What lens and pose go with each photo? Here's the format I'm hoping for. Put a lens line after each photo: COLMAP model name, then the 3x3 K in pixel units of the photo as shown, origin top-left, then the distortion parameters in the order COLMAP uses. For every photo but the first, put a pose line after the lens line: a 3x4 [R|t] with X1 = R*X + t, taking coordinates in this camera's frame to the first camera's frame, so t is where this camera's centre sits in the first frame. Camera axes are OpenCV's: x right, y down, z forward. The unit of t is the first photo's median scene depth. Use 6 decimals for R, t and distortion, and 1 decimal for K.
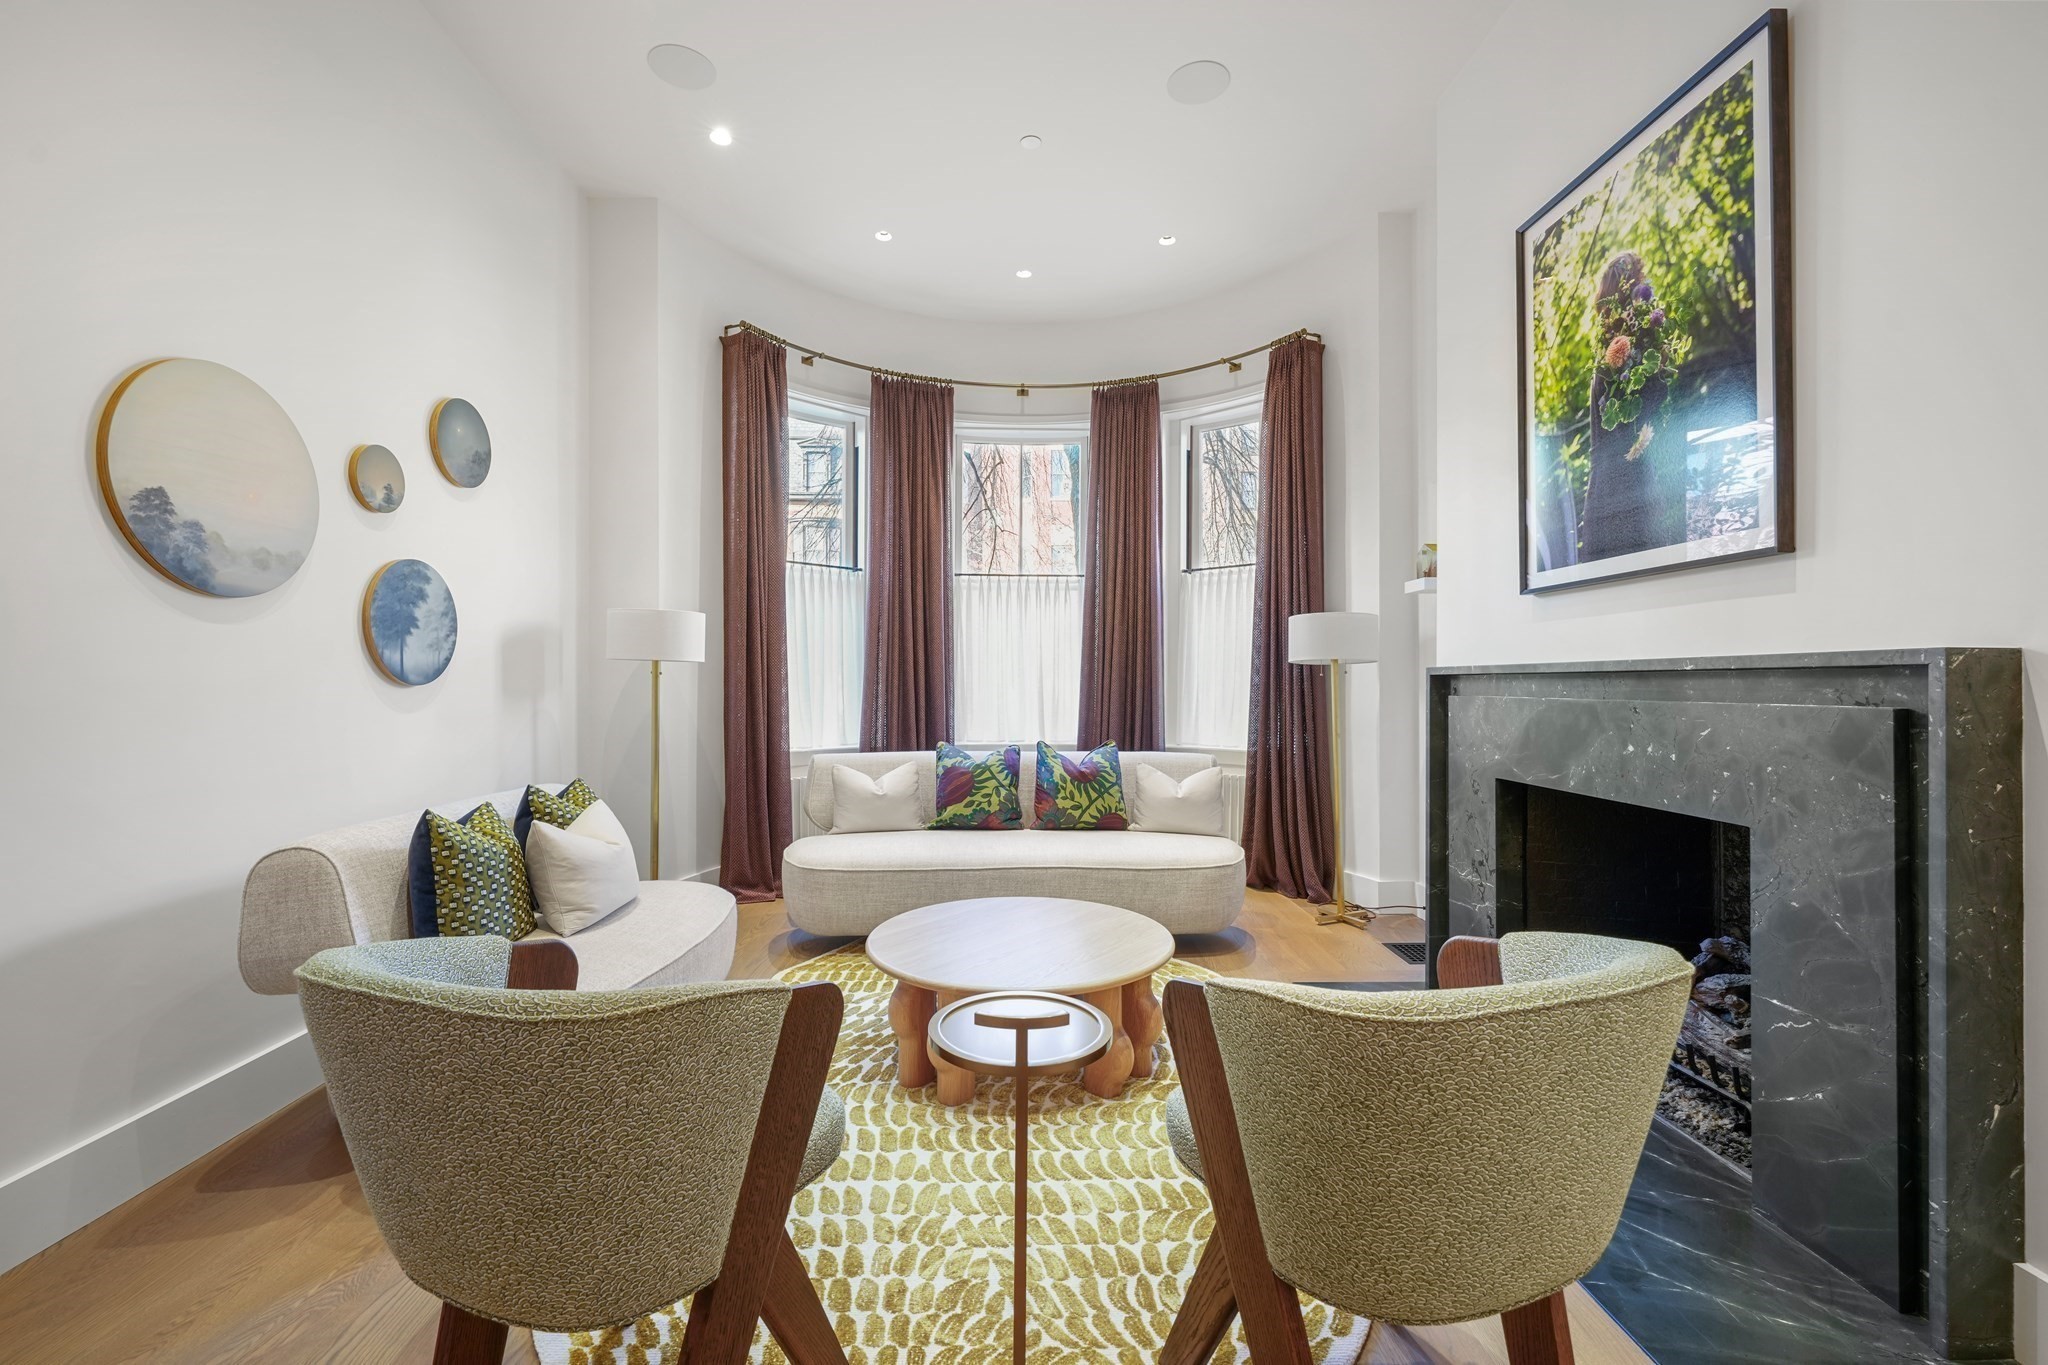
lens RADIAL K [[859.2, 0, 1024.3], [0, 859.2, 679.5], [0, 0, 1]] dist [-0.003032, -0.000063]
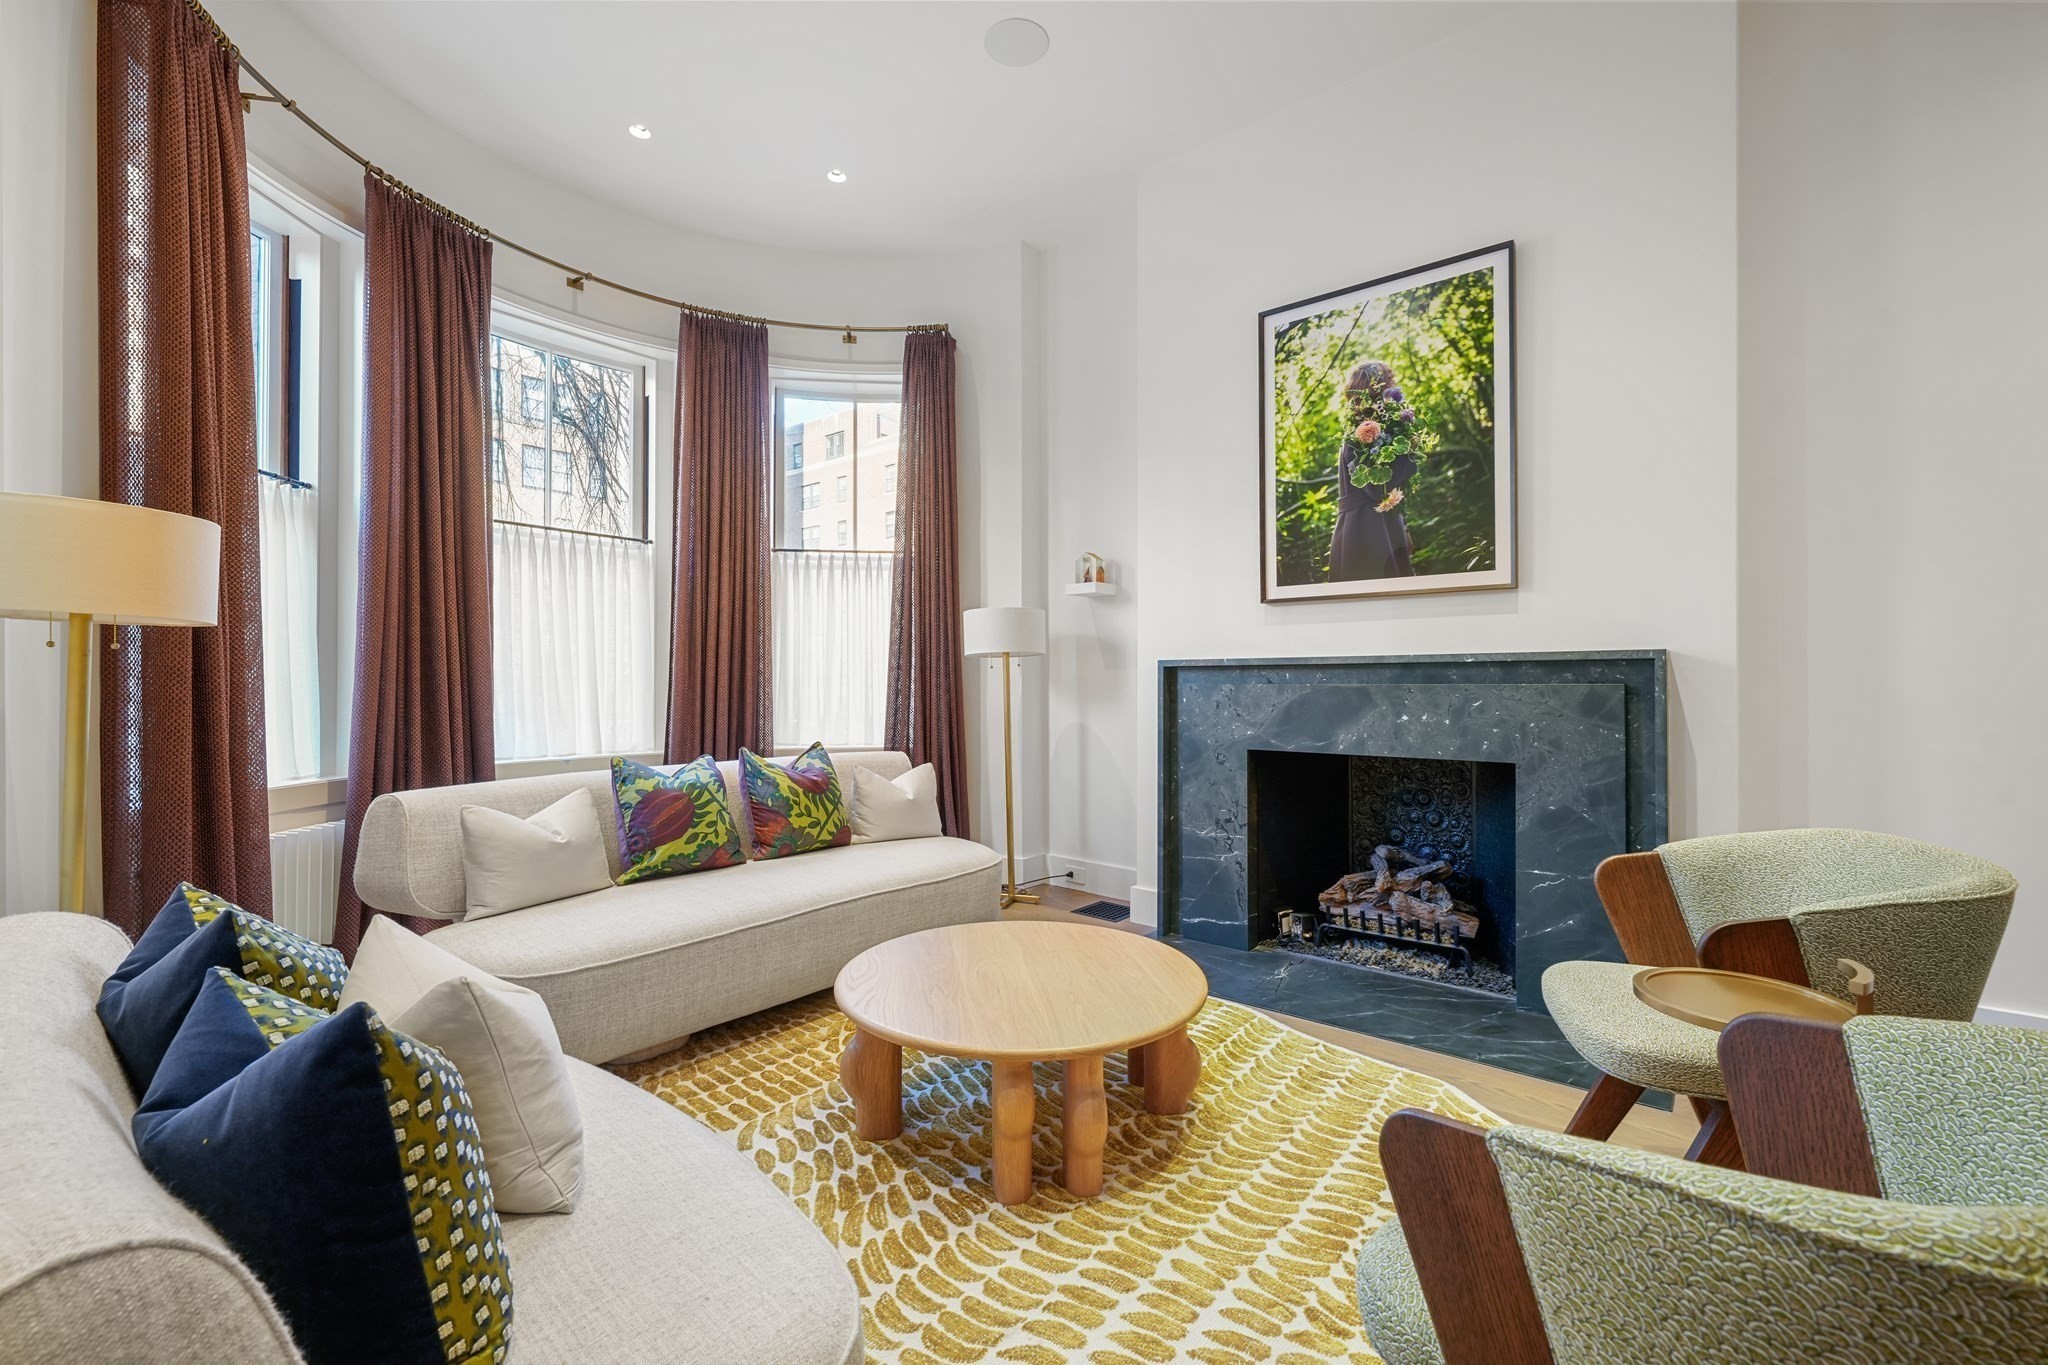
lens RADIAL K [[859.2, 0, 1024.3], [0, 859.2, 679.5], [0, 0, 1]] dist [-0.003032, -0.000063]
pose [[0.655645, 0.000610, 0.755069, -0.724653], [-0.000271, 1.000000, -0.000572, 0.017490], [-0.755069, 0.000170, 0.655645, 0.521429]]
